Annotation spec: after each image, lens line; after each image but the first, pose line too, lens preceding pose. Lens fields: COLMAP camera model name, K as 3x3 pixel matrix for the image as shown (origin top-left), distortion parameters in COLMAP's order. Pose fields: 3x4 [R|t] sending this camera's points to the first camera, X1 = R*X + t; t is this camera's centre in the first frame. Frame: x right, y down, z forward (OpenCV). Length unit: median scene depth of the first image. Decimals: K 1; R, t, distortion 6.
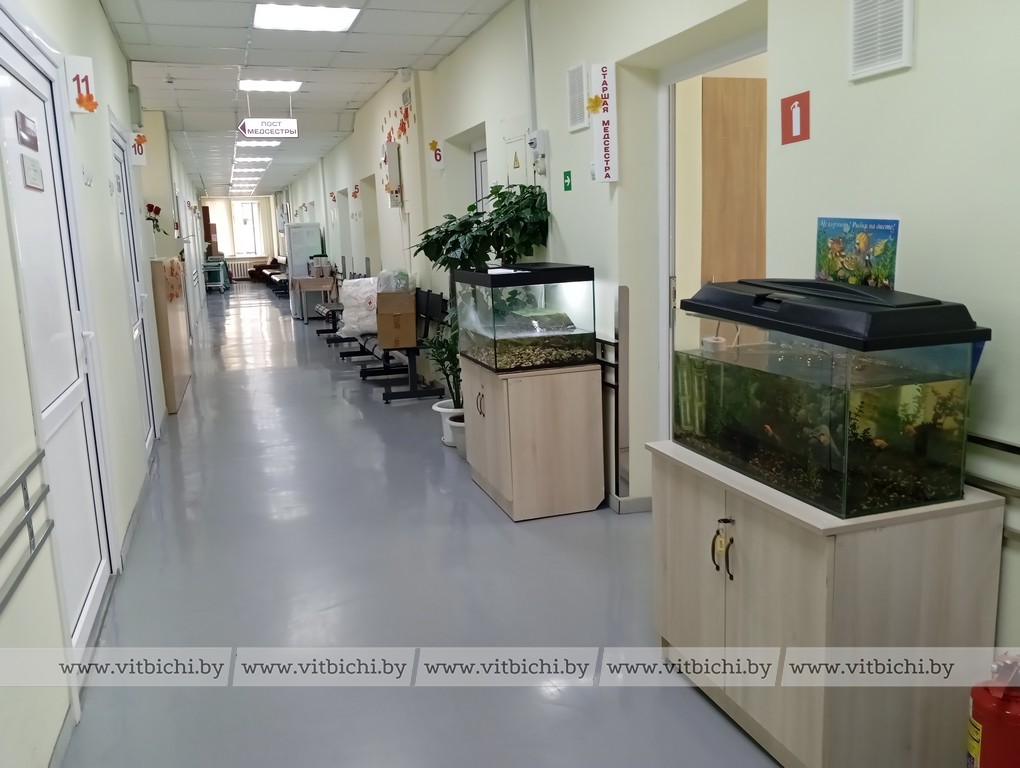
lens RADIAL K [[850.7, 0, 510.6], [0, 850.7, 383.1], [0, 0, 1]] dist [0.008638, 0.002736]
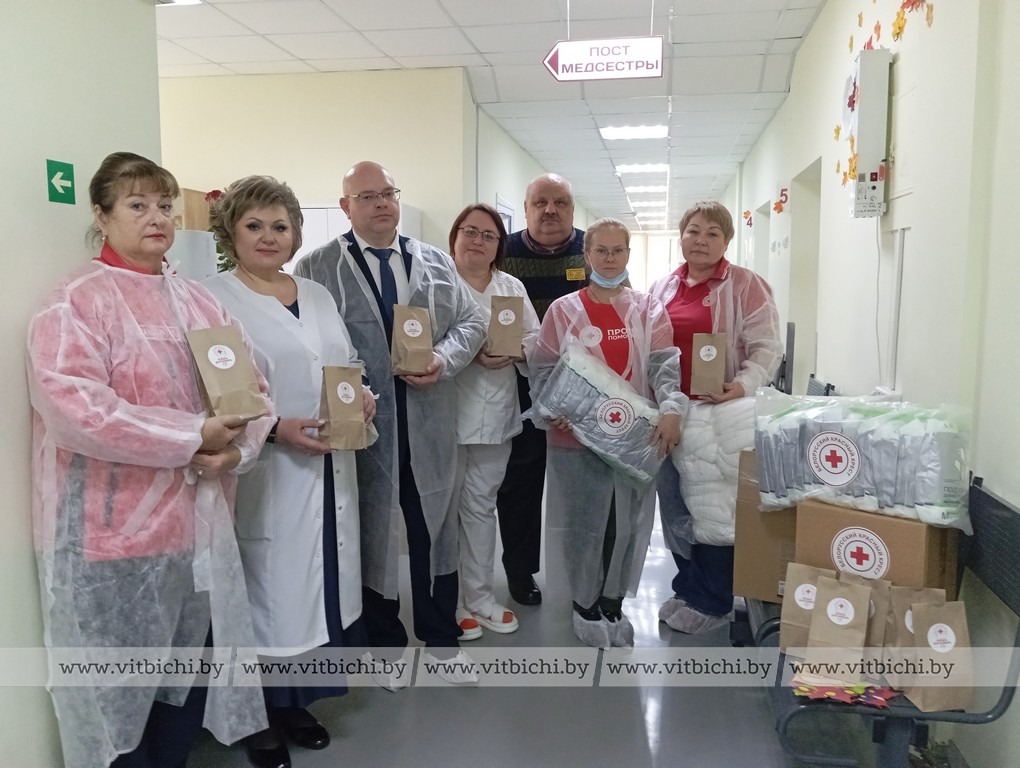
lens RADIAL K [[850.7, 0, 509.5], [0, 850.7, 383.1], [0, 0, 1]] dist [0.008638, 0.002736]
pose [[0.876250, 0.088508, -0.473658, -0.083333], [-0.111405, 0.993565, -0.020437, -0.099243], [0.468801, 0.070676, 0.880472, 0.558179]]
